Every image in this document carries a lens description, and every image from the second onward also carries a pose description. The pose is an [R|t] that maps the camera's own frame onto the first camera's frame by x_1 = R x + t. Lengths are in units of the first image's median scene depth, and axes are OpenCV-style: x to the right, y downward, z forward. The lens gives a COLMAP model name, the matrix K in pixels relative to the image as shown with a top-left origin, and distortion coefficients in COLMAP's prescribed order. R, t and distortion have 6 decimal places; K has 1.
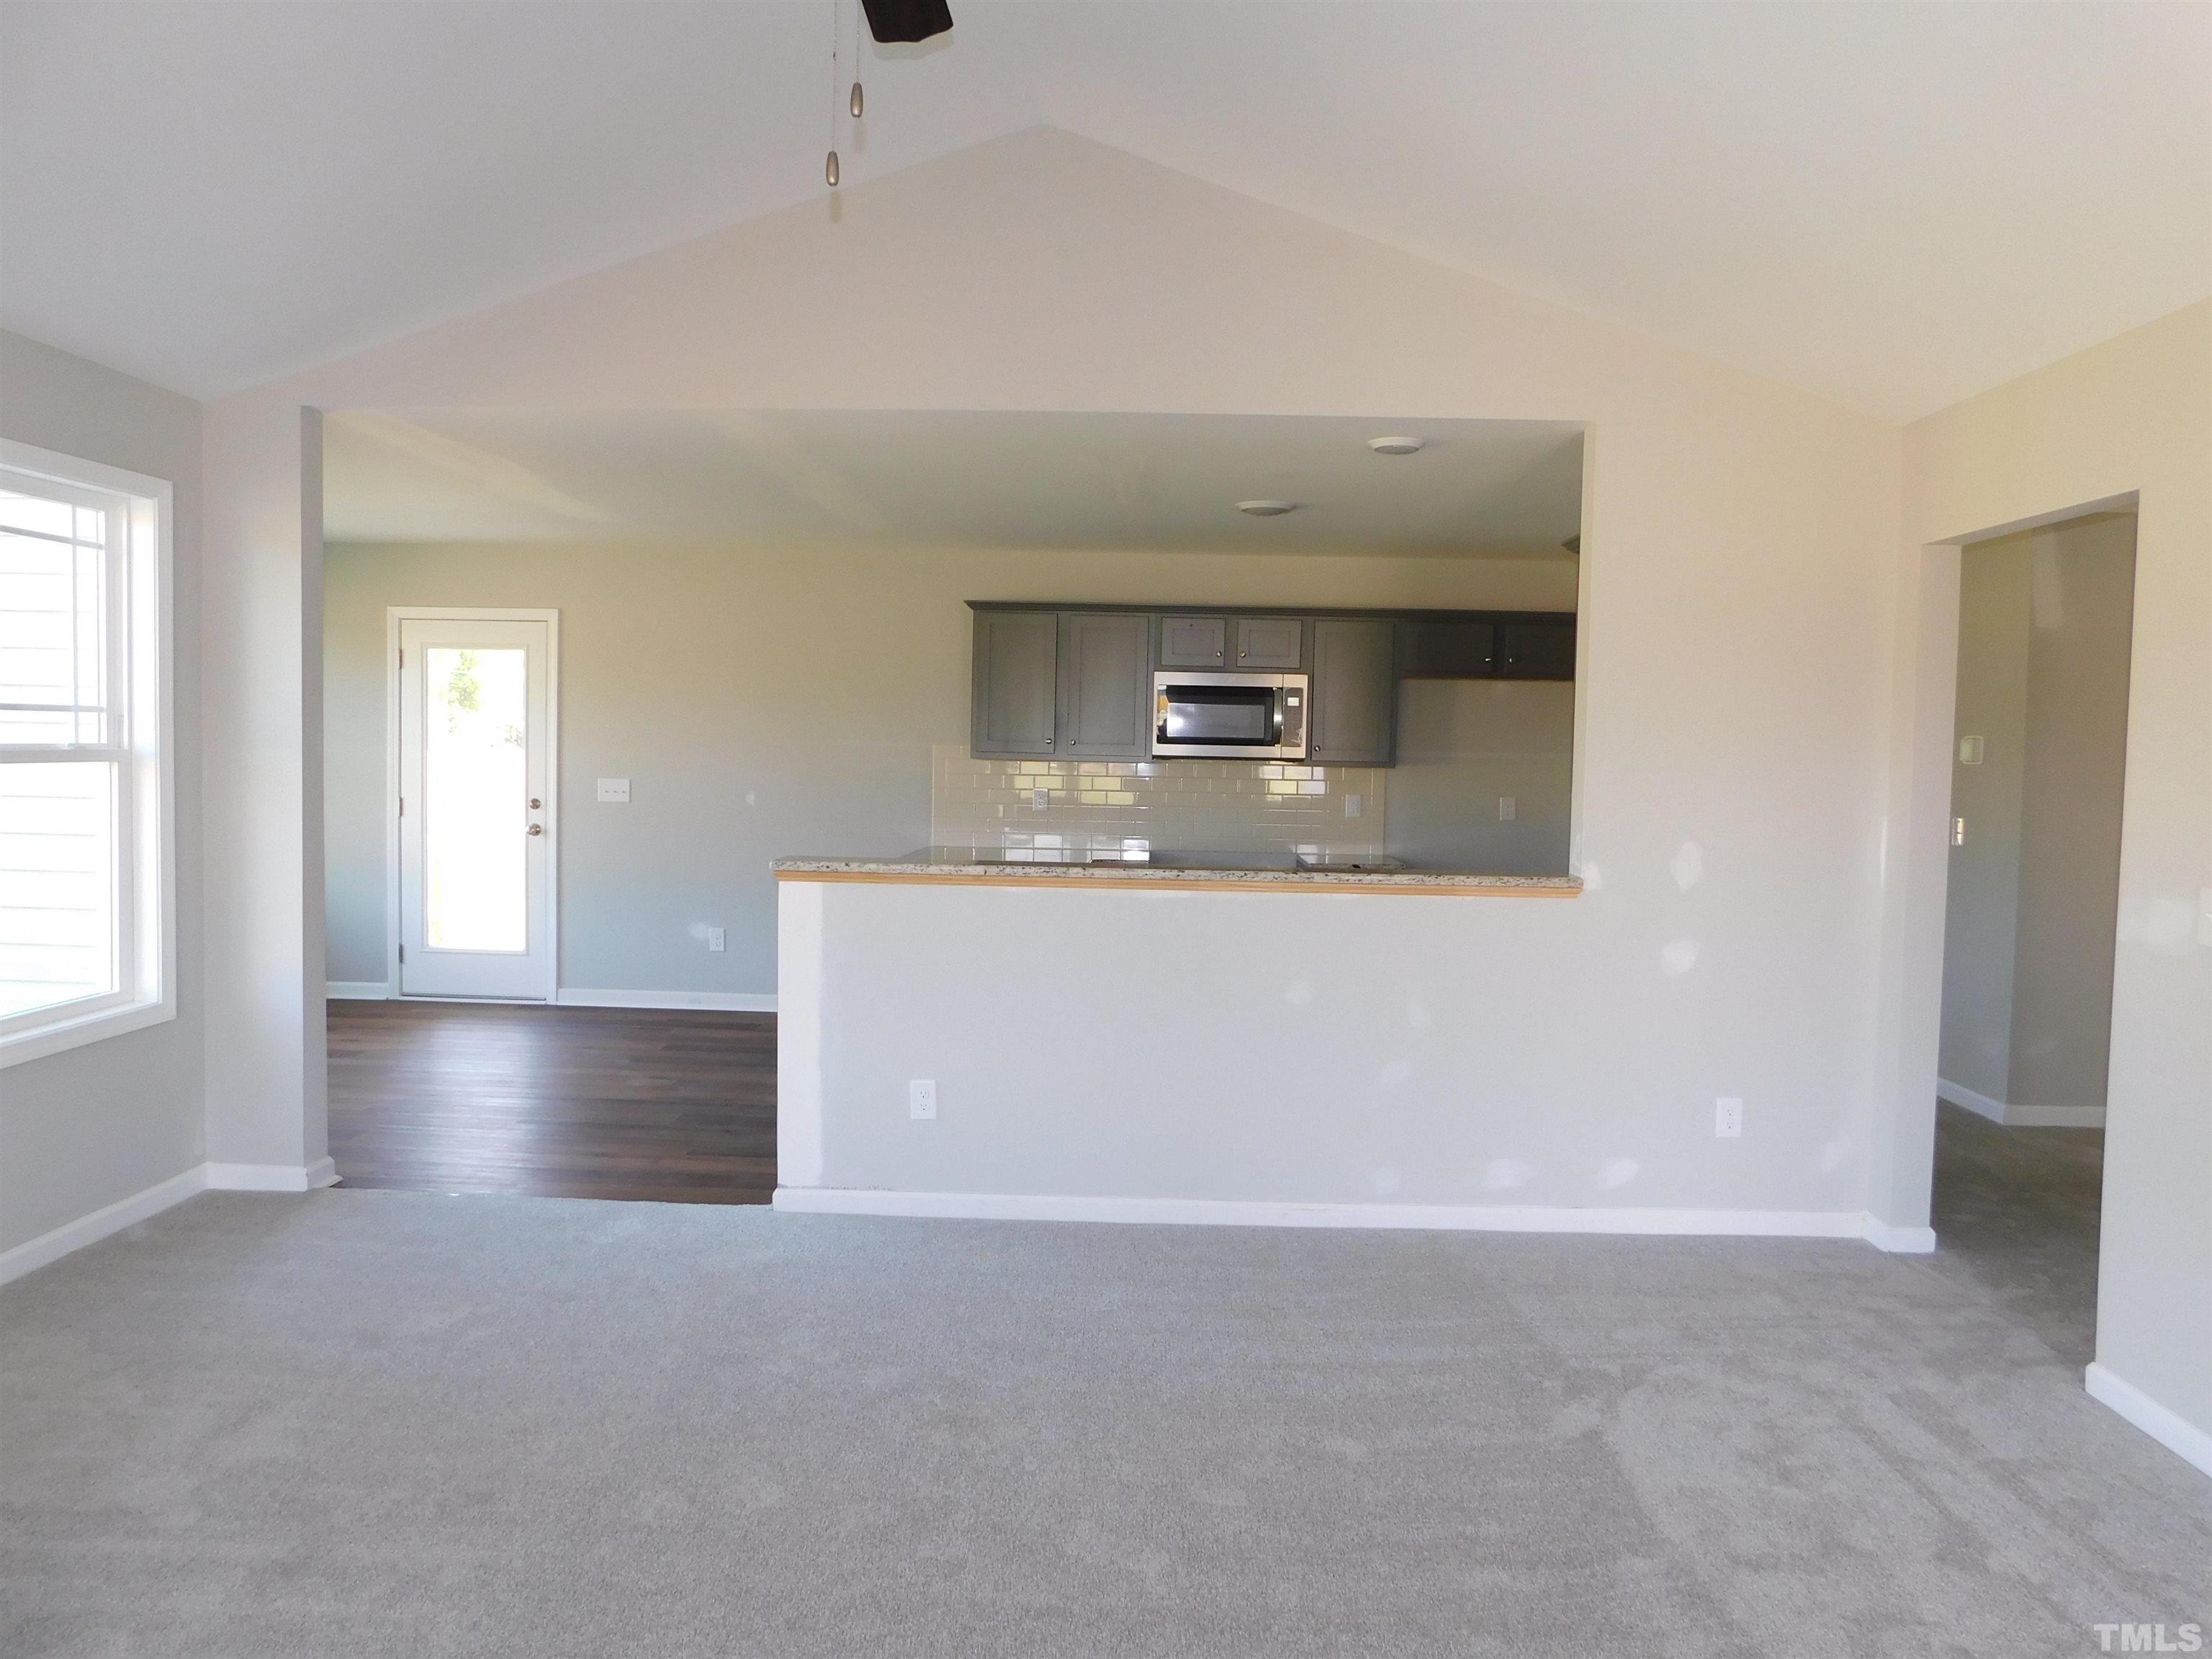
lens RADIAL K [[1449.3, 0, 1106.5], [0, 1449.3, 826.6], [0, 0, 1]] dist [-0.071346, 0.047230]
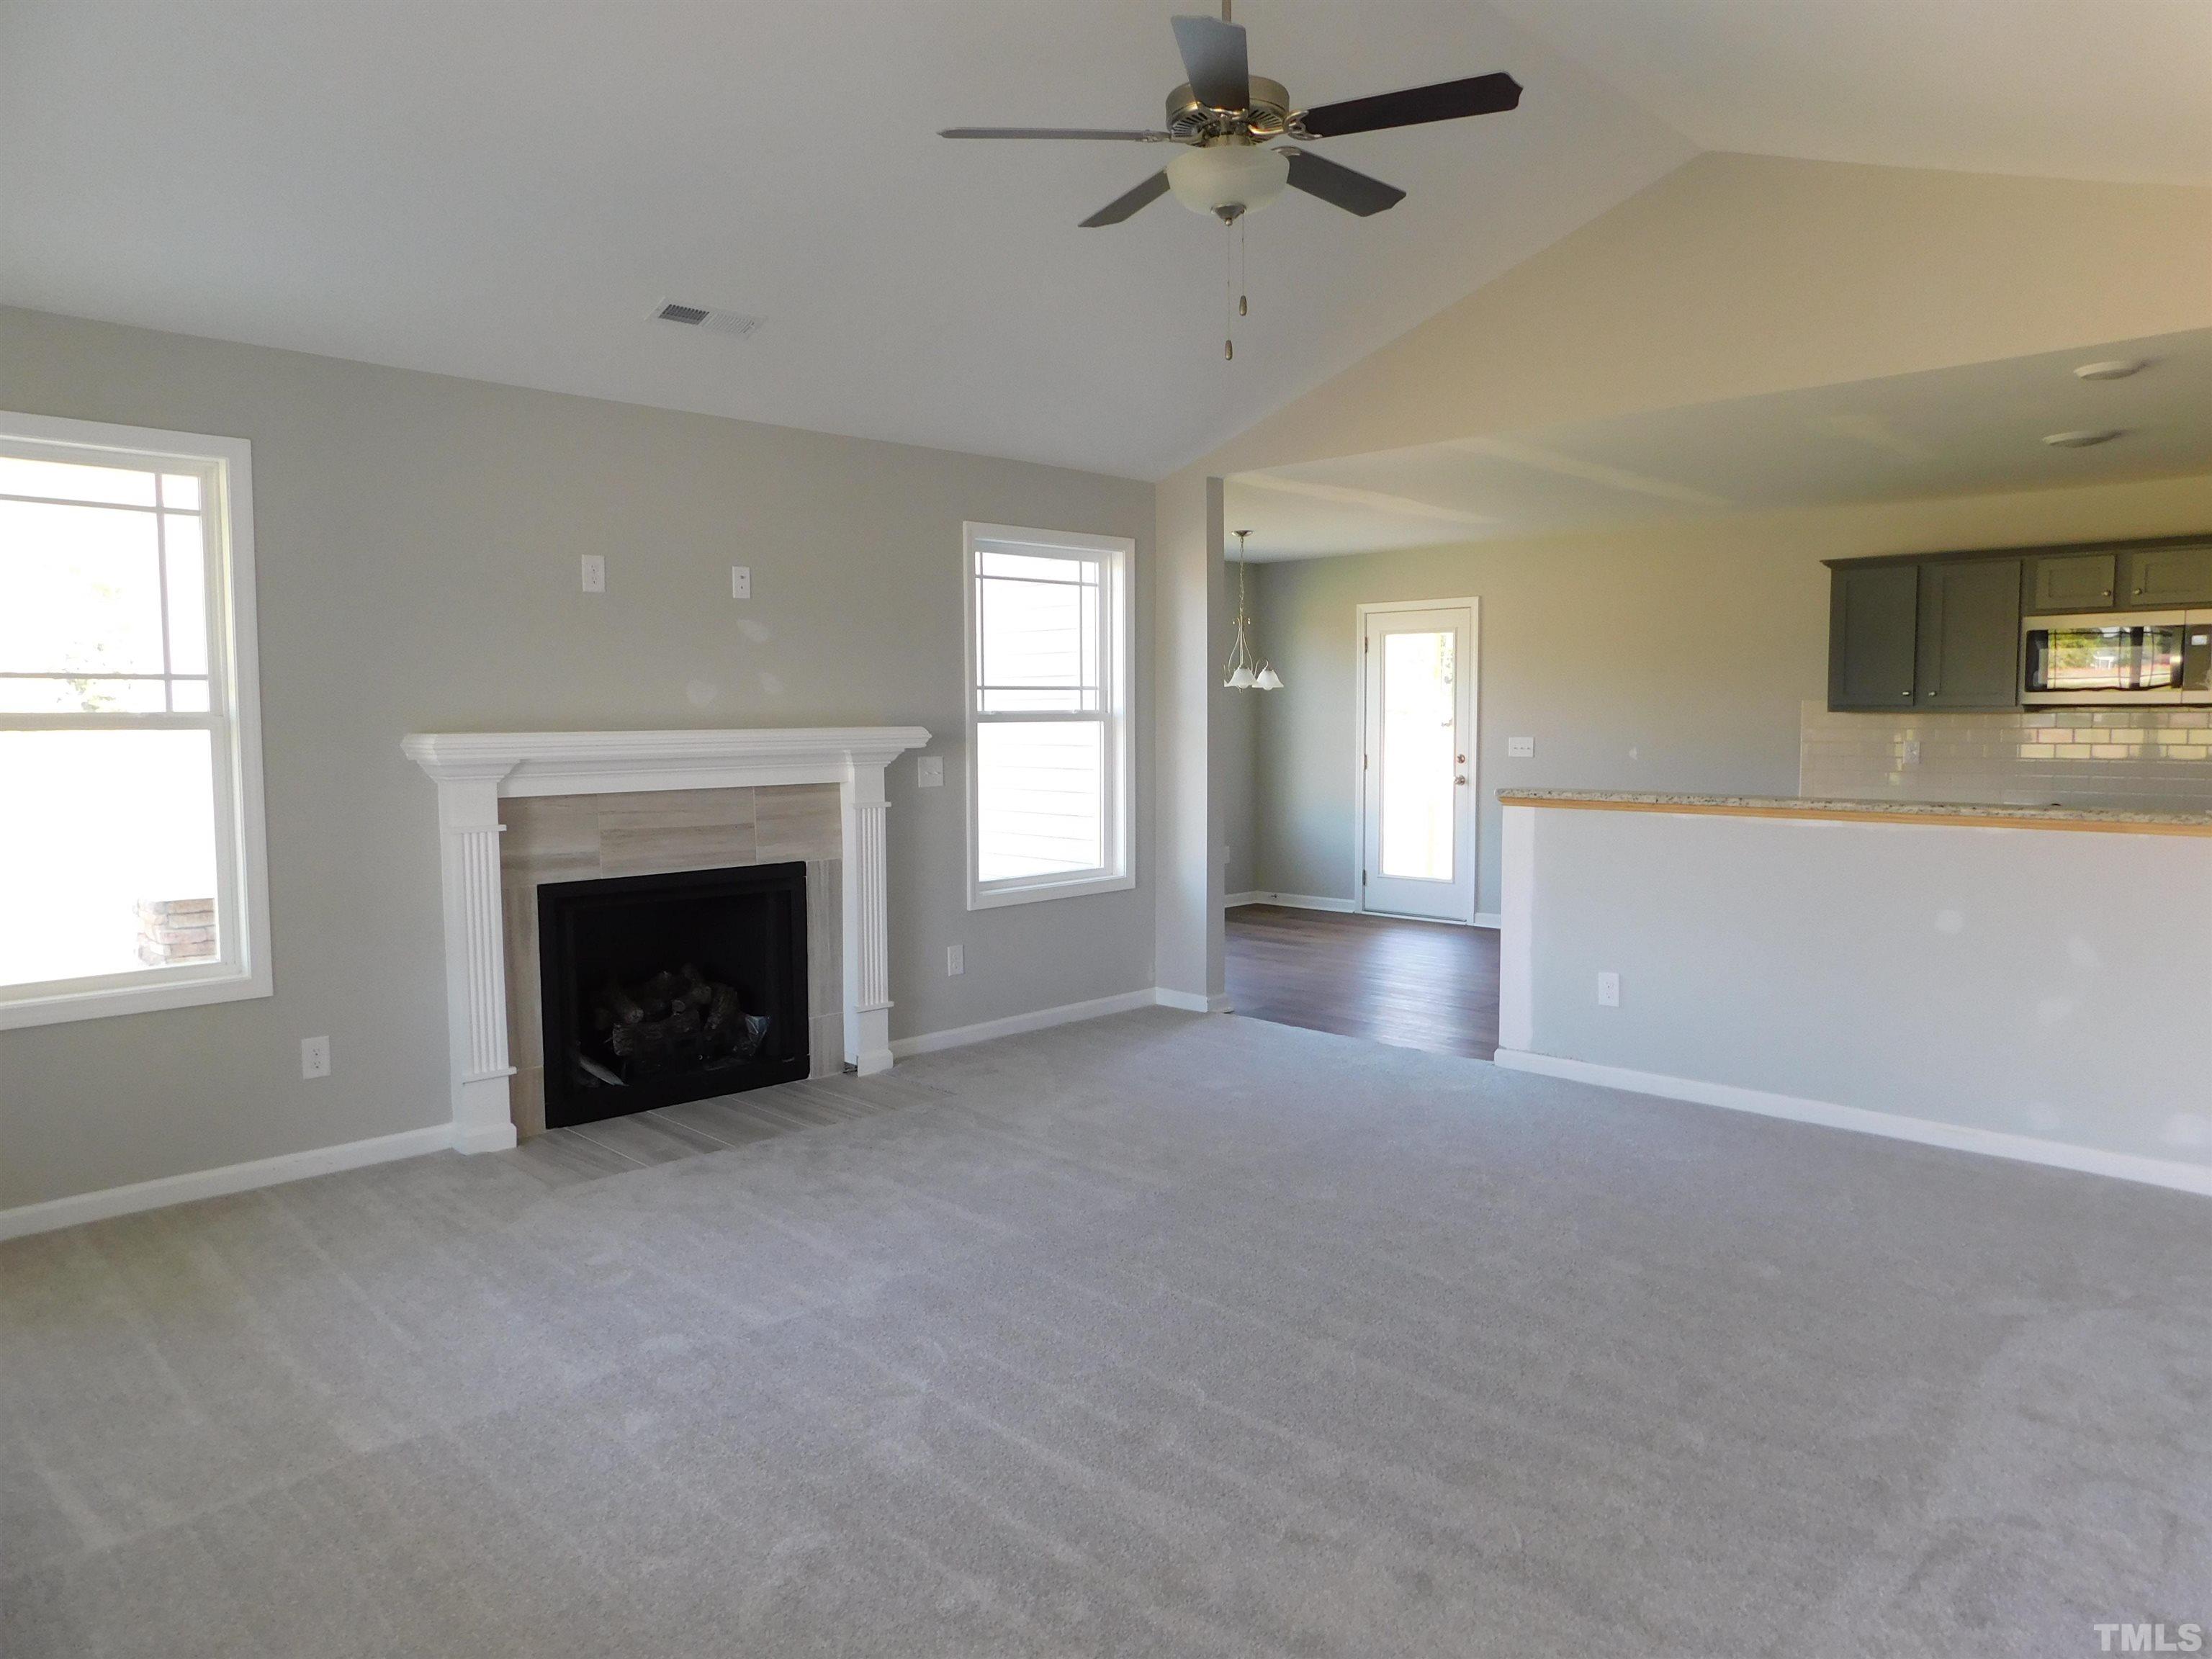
lens RADIAL K [[1449.3, 0, 1106.5], [0, 1449.3, 826.6], [0, 0, 1]] dist [-0.071346, 0.047230]
pose [[0.727034, 0.028041, -0.686029, 0.390622], [-0.017235, 0.999596, 0.022592, 0.033367], [0.686385, -0.004601, 0.727223, -0.161512]]
